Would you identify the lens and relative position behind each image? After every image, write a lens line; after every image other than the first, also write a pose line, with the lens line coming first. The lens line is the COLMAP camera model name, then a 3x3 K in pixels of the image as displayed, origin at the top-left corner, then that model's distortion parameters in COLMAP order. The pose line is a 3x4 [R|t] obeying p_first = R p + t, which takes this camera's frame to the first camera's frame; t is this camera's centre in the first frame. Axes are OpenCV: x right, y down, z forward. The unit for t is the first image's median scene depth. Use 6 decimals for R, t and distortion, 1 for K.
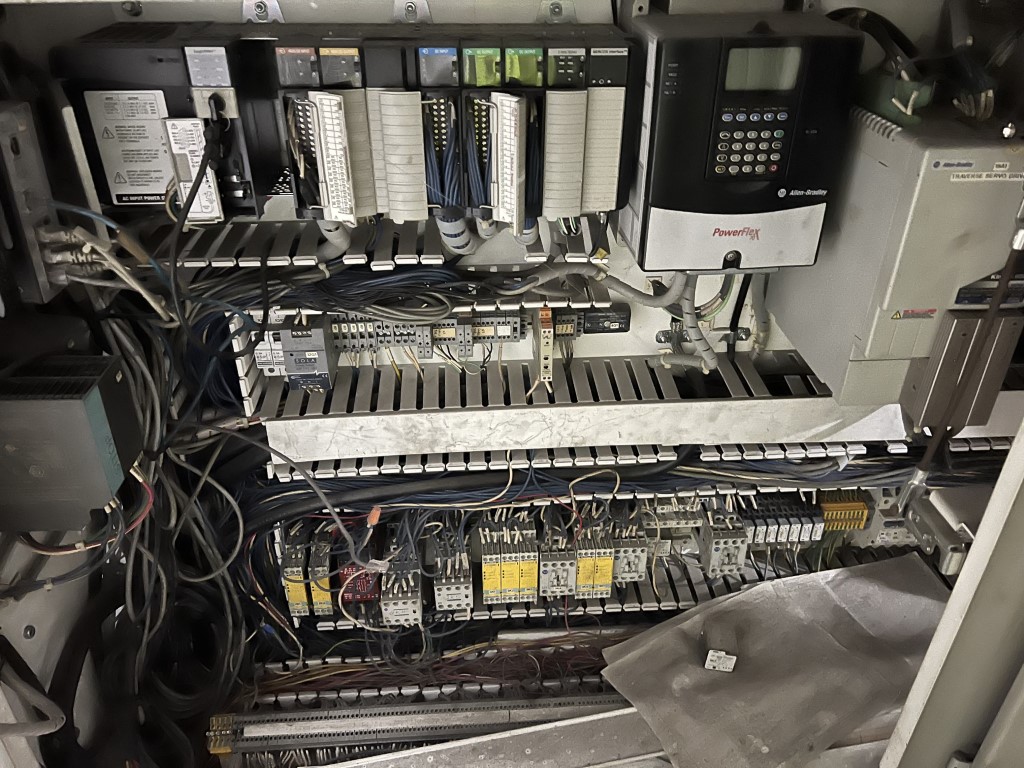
lens RADIAL K [[777.5, 0, 508.5], [0, 777.5, 386.9], [0, 0, 1]] dist [0.047724, -0.060990]
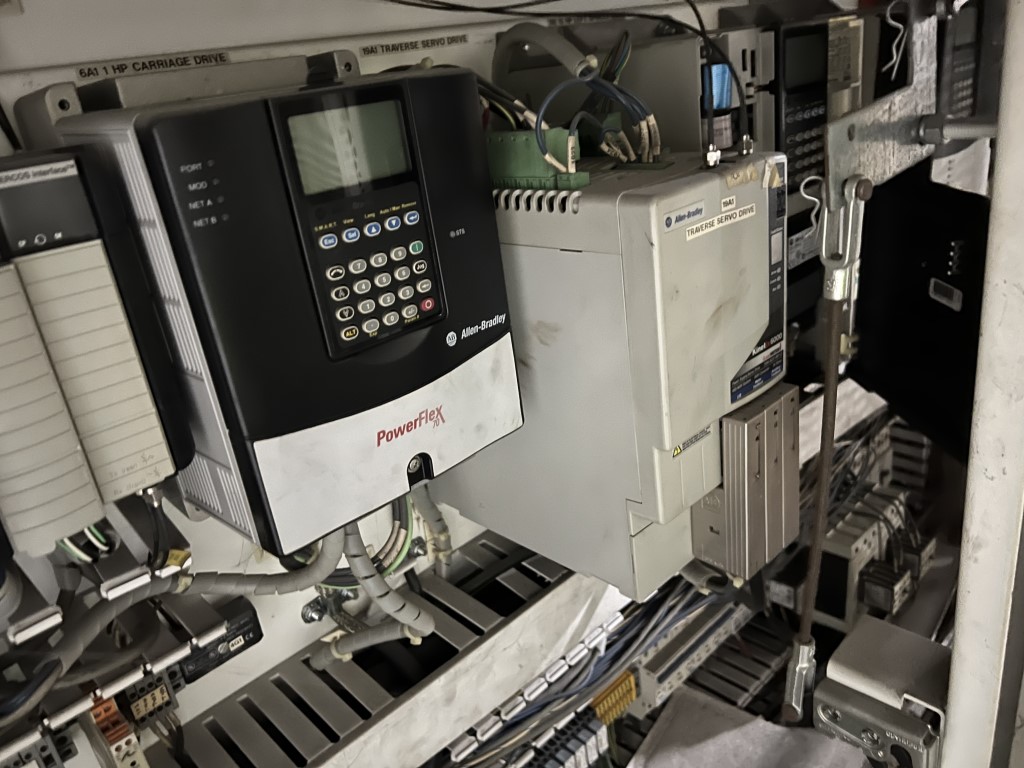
lens RADIAL K [[777.5, 0, 508.5], [0, 777.5, 386.9], [0, 0, 1]] dist [0.047724, -0.060990]
pose [[0.752713, -0.340150, 0.563667, 0.036827], [0.450025, 0.890761, -0.063418, -0.157764], [-0.480521, 0.301400, 0.823564, 0.502509]]
